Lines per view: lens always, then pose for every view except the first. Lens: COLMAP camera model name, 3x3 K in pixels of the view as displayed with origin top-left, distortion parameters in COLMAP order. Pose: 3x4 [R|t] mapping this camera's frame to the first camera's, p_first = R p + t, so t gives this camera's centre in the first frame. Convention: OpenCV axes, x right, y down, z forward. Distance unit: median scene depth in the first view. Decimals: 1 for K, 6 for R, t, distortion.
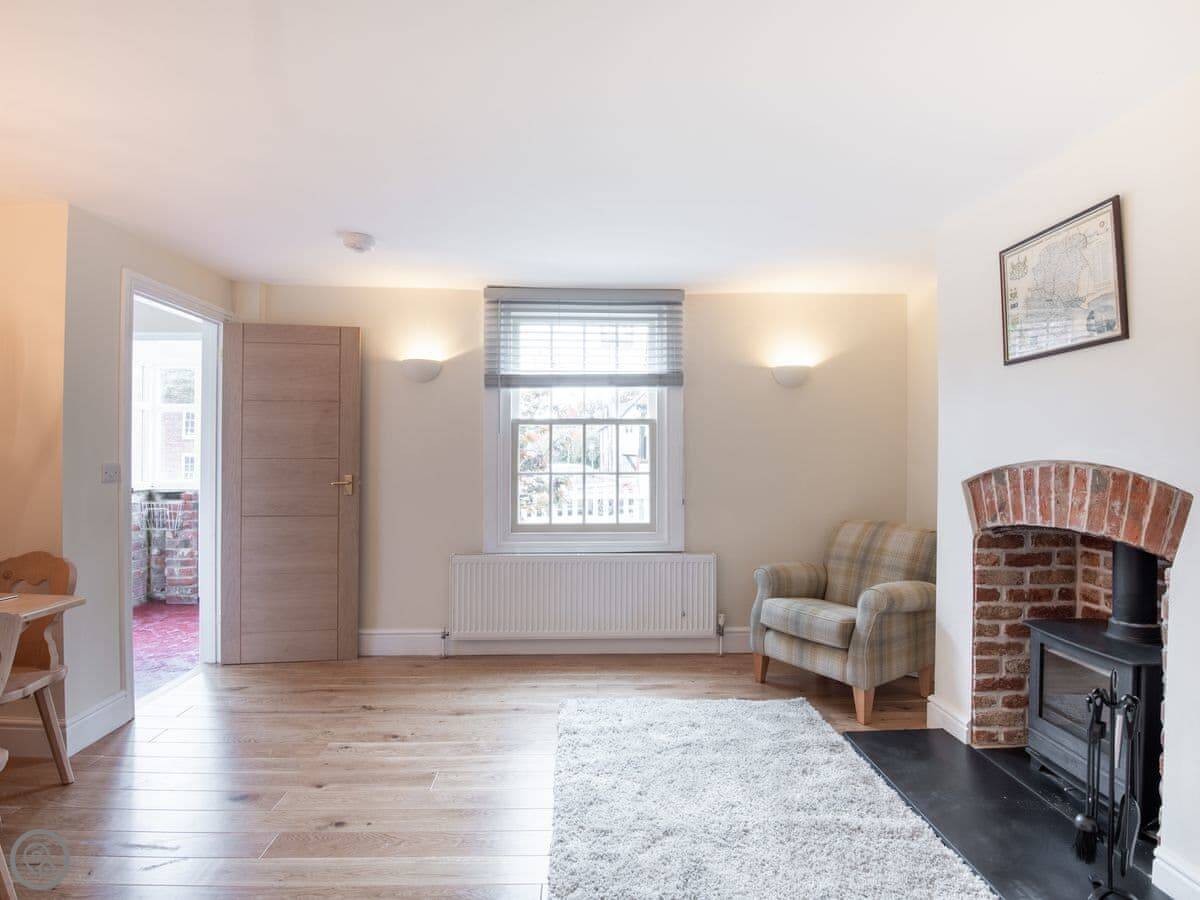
lens RADIAL K [[733.9, 0, 599.0], [0, 733.9, 449.1], [0, 0, 1]] dist [-0.004883, -0.001241]
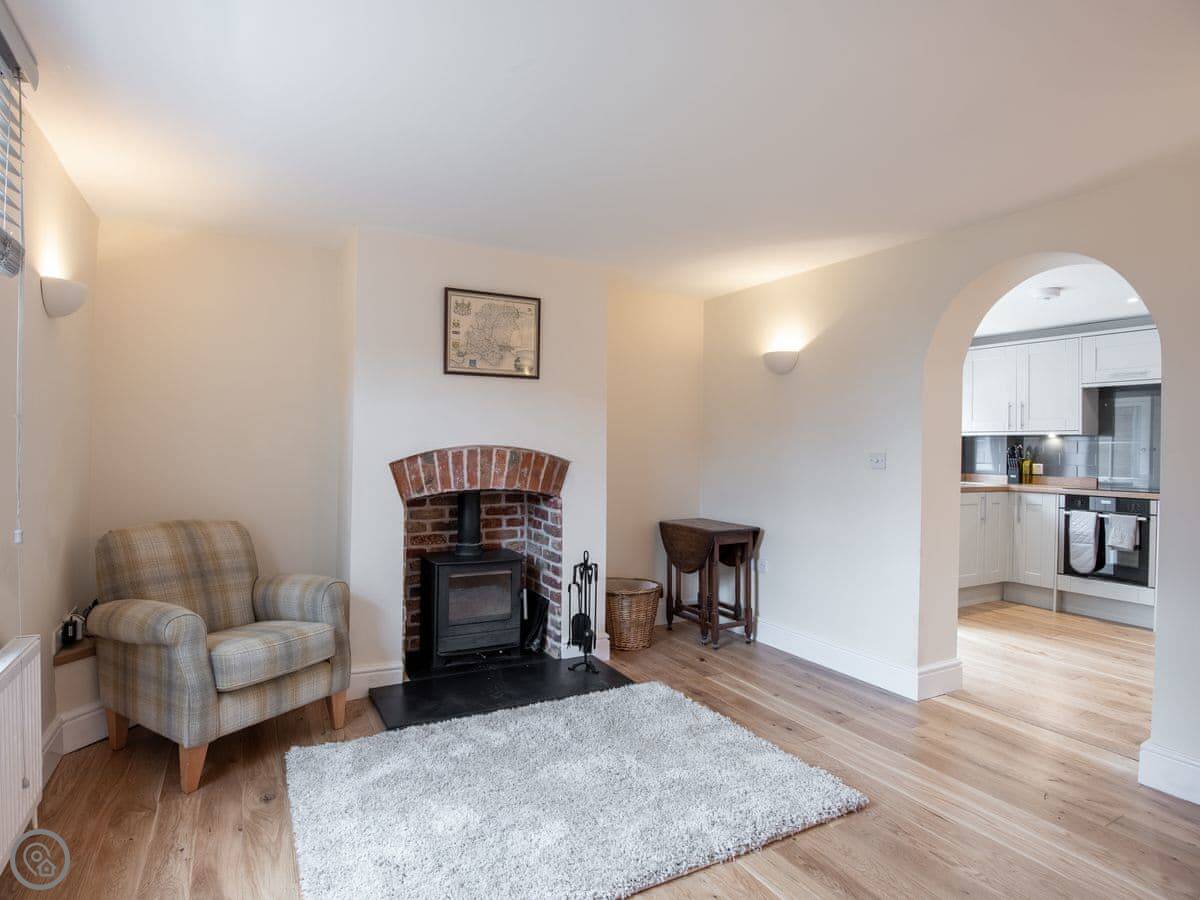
lens RADIAL K [[621.7, 0, 572.9], [0, 621.7, 445.1], [0, 0, 1]] dist [-0.031931, -0.002269]
pose [[-0.474228, 0.001337, 0.880401, -0.586308], [-0.015885, 0.999823, -0.010075, 0.024991], [-0.880259, -0.018763, -0.474123, 1.413741]]
